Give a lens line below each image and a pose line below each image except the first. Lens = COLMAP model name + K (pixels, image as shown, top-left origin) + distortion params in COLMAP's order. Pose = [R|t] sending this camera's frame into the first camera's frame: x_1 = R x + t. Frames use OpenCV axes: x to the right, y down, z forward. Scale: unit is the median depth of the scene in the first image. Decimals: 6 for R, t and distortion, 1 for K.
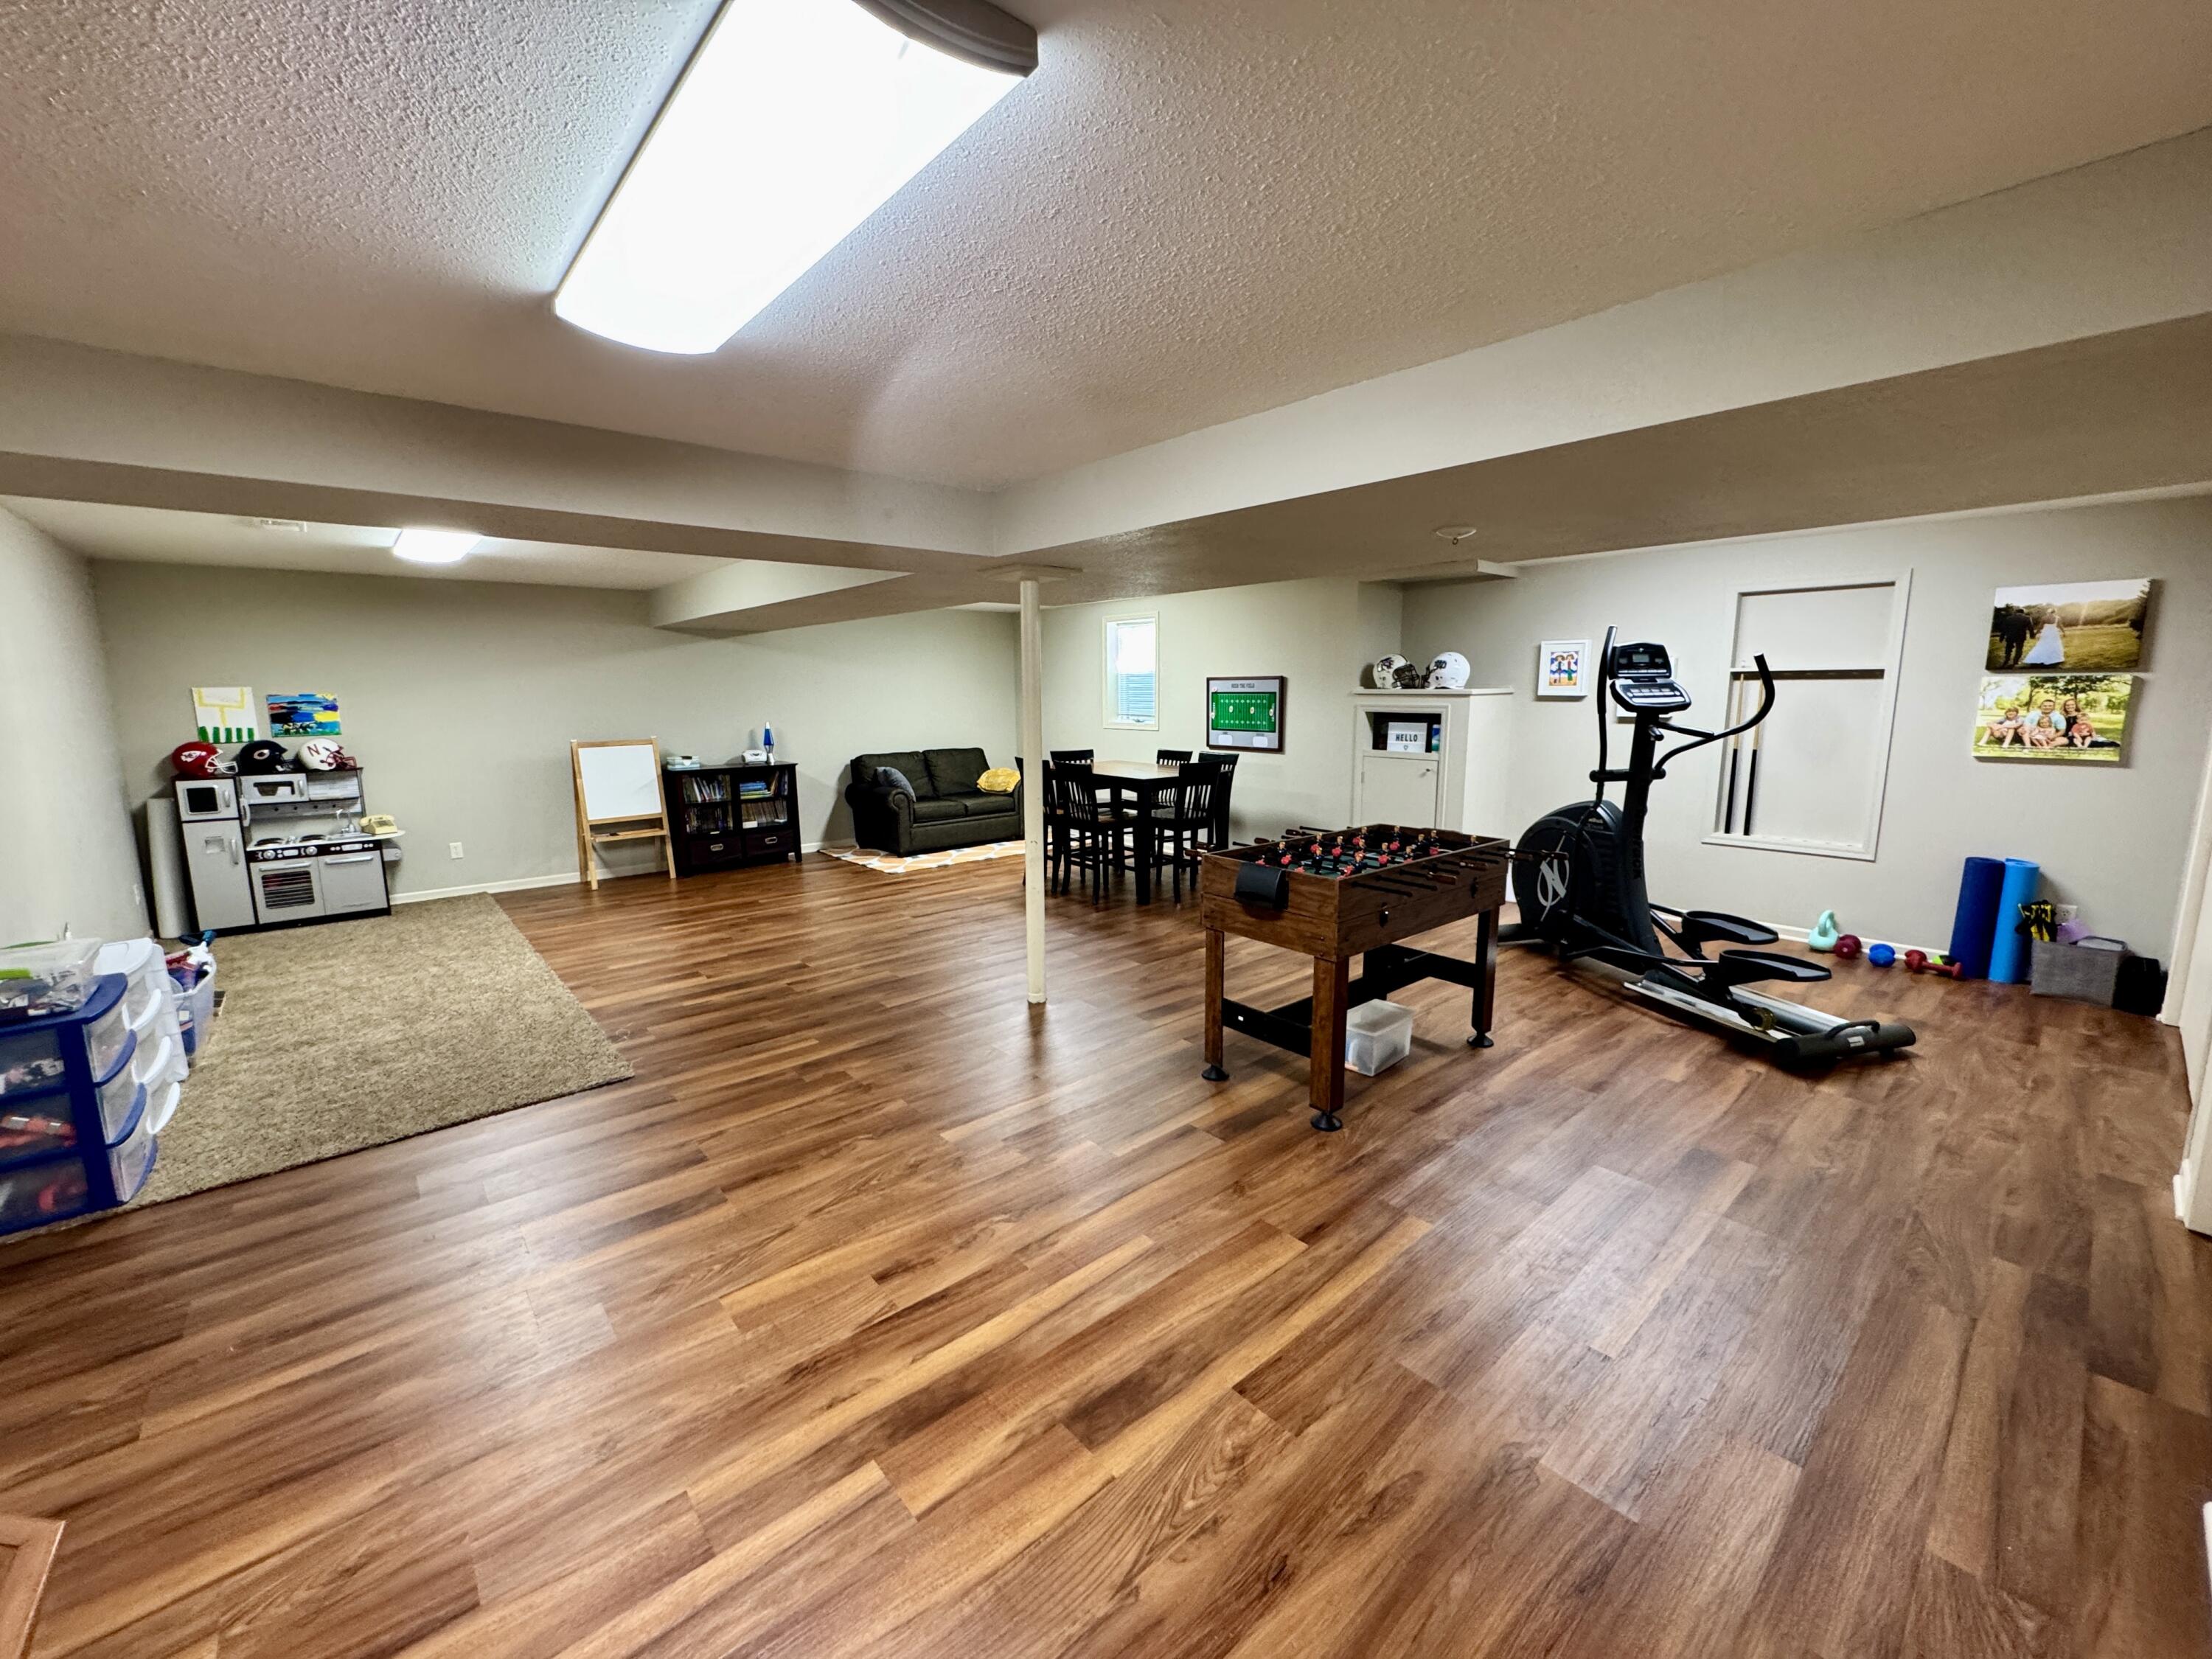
lens RADIAL K [[882.7, 0, 1104.2], [0, 882.7, 827.2], [0, 0, 1]] dist [-0.003037, 0.000862]
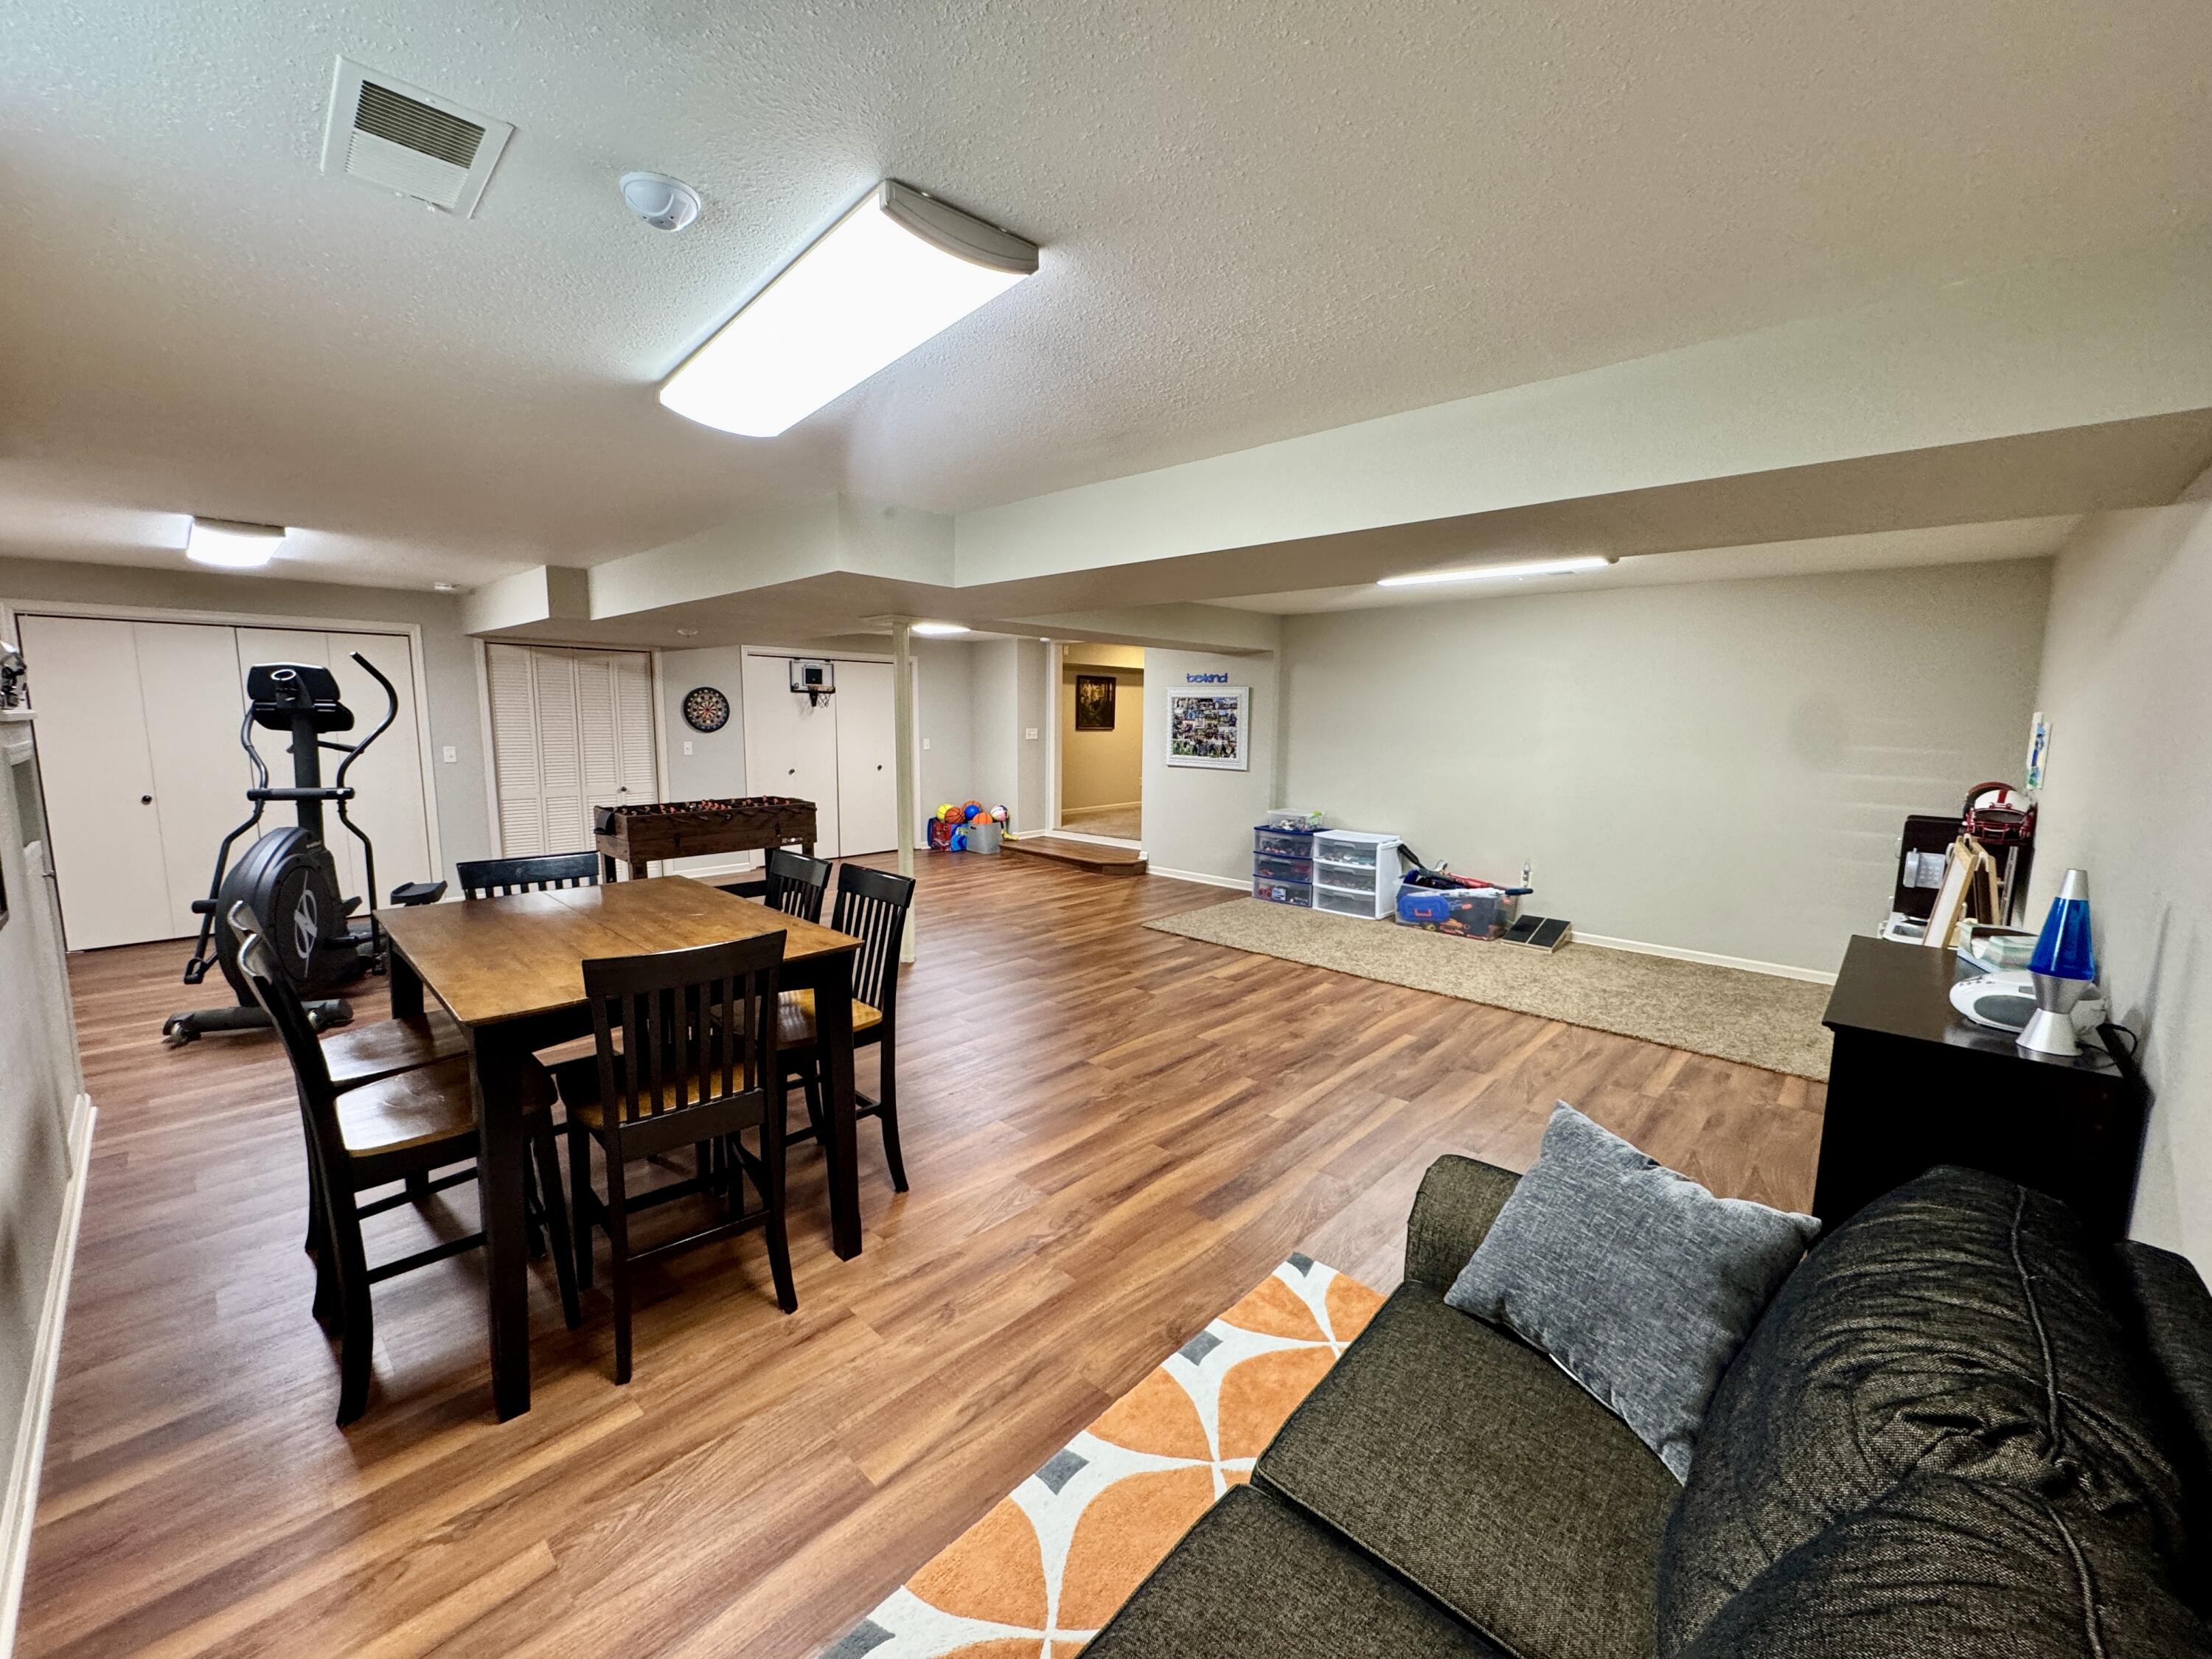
lens RADIAL K [[882.7, 0, 1105.7], [0, 882.7, 829.1], [0, 0, 1]] dist [-0.003037, 0.000862]
pose [[-0.995225, 0.010970, -0.096989, -0.222002], [-0.017050, 0.958848, 0.283407, -0.315061], [0.096106, 0.283707, -0.954083, 2.027228]]
